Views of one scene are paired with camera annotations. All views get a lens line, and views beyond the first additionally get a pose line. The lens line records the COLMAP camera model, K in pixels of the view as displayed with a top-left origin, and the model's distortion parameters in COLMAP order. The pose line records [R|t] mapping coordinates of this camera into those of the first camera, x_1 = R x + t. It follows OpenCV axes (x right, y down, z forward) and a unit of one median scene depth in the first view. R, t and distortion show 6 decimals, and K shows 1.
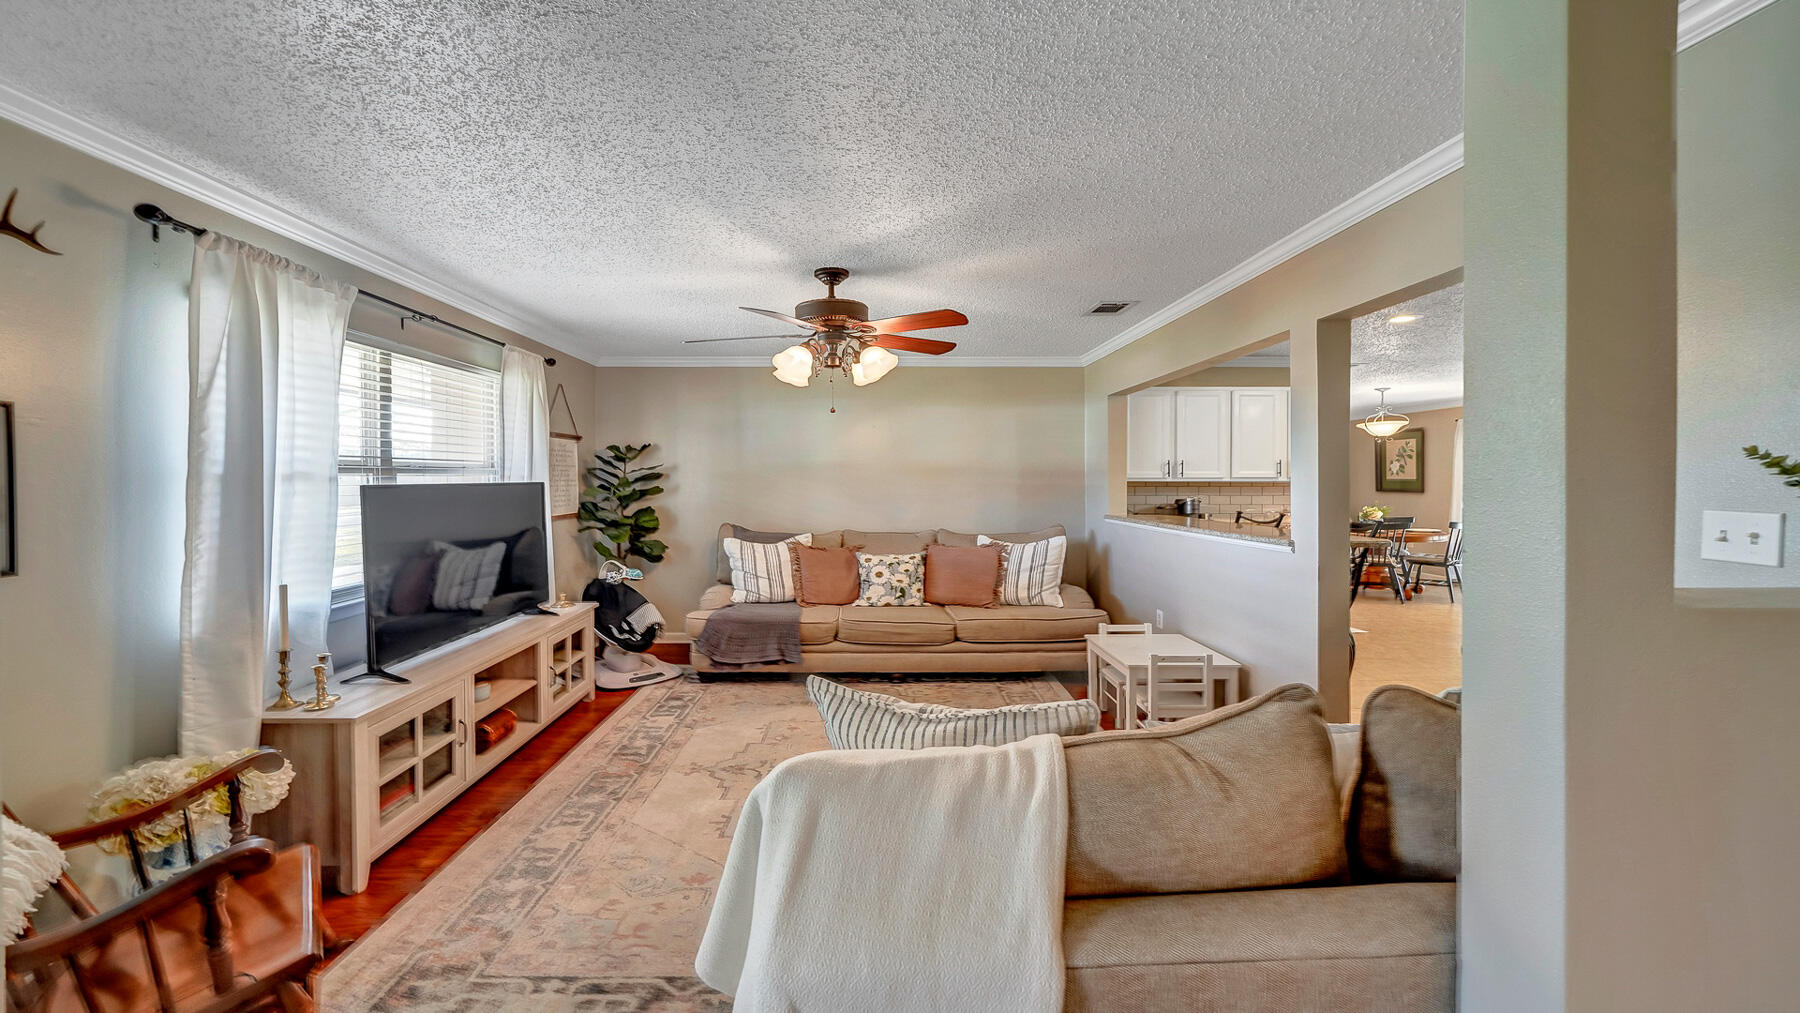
lens RADIAL K [[684.8, 0, 873.0], [0, 684.8, 483.7], [0, 0, 1]] dist [-0.001447, -0.000028]
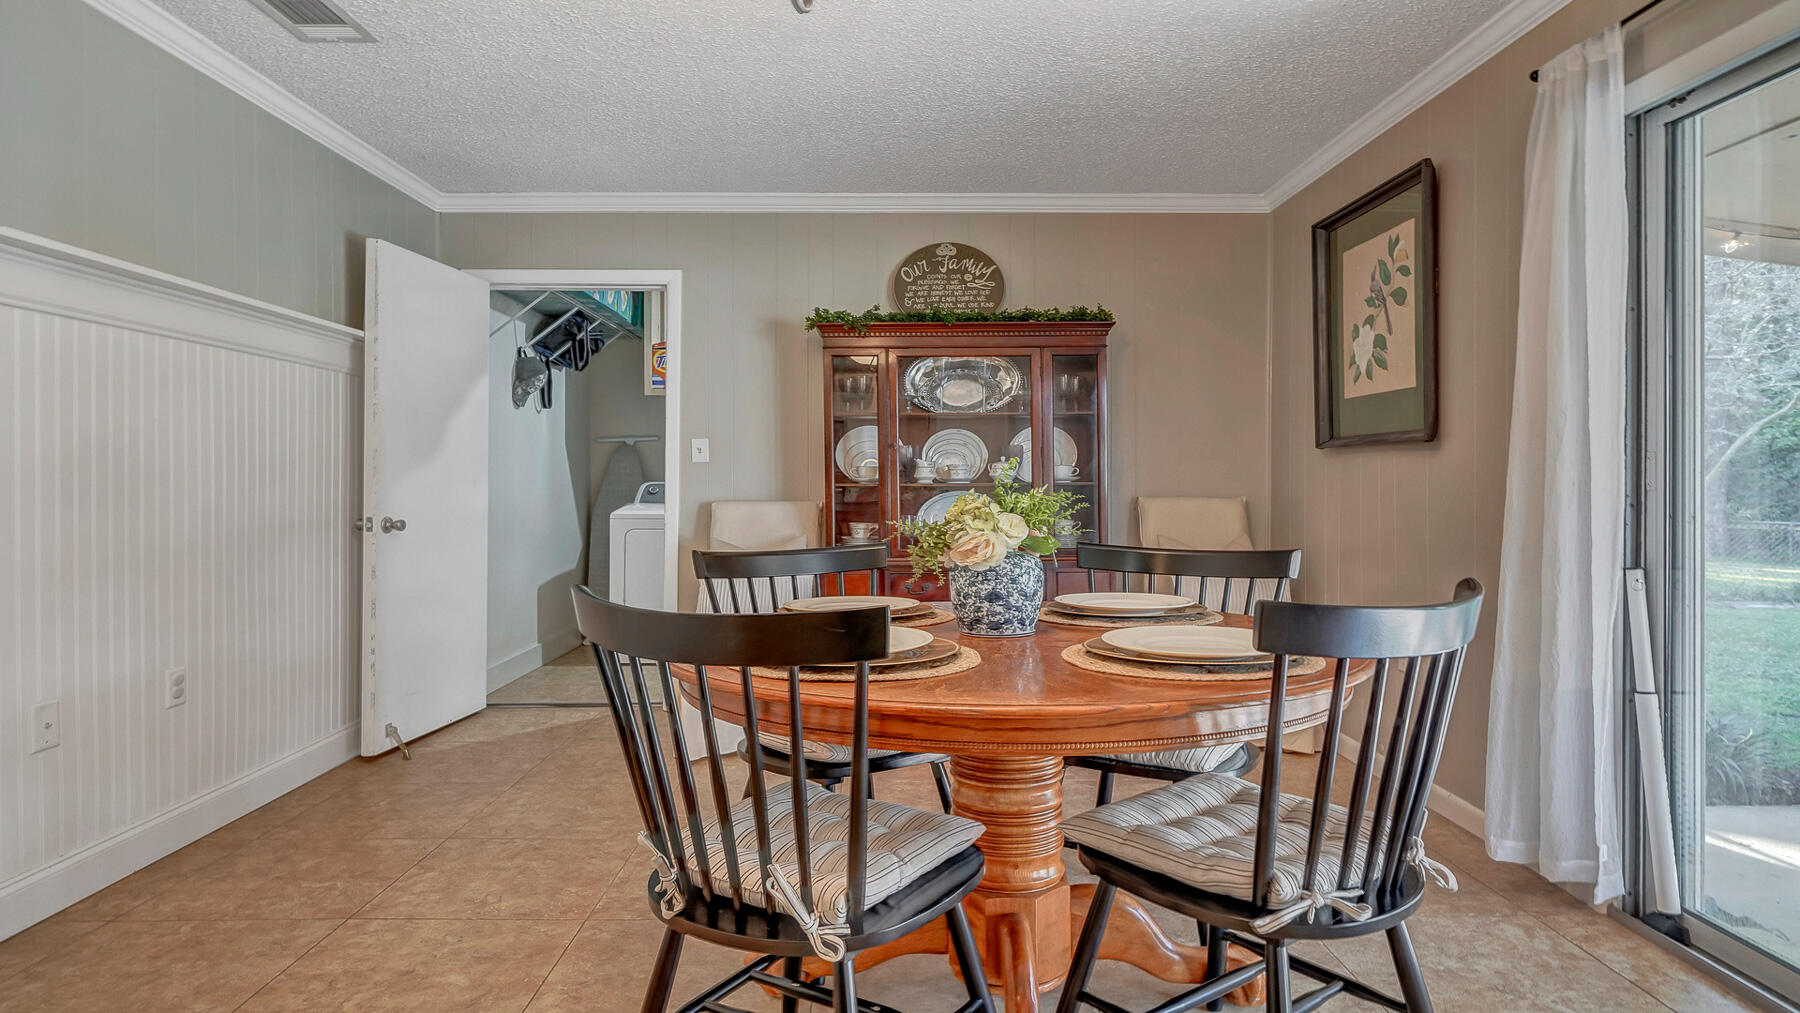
lens RADIAL K [[995.4, 0, 904.6], [0, 995.4, 471.7], [0, 0, 1]] dist [0.000412, -0.001553]
pose [[0.999877, 0.005977, -0.014483, 0.747001], [-0.006138, 0.999920, -0.011104, 0.033678], [0.014416, 0.011191, 0.999833, 0.782844]]
